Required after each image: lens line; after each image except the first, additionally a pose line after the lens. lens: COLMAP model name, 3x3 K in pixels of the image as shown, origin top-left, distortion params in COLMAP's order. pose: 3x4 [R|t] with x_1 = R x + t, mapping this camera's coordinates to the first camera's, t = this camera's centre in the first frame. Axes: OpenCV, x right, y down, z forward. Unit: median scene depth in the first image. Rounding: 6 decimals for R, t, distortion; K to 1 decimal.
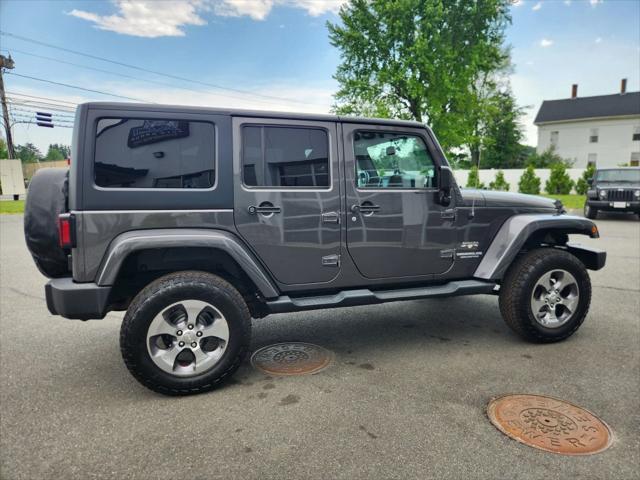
lens RADIAL K [[434.0, 0, 321.3], [0, 434.0, 241.5], [0, 0, 1]] dist [0.054893, -0.039292]
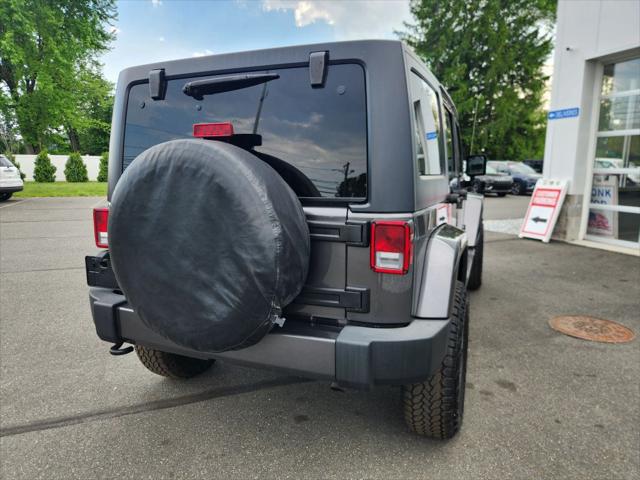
lens RADIAL K [[434.0, 0, 321.3], [0, 434.0, 241.5], [0, 0, 1]] dist [0.054893, -0.039292]
pose [[0.633177, -0.126537, 0.763594, -0.802422], [0.104634, 0.991484, 0.077538, -0.065416], [-0.766902, 0.030803, 0.641024, 0.500365]]
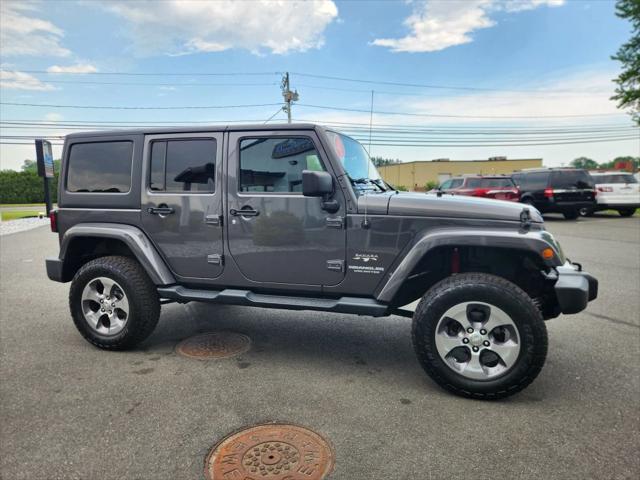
lens RADIAL K [[427.3, 0, 315.2], [0, 427.3, 240.5], [0, 0, 1]] dist [0.072632, -0.061105]
pose [[0.808837, 0.066685, -0.584239, 0.720247], [-0.073821, 0.997204, 0.011621, -0.028464], [0.583380, 0.033729, 0.811499, 0.228985]]
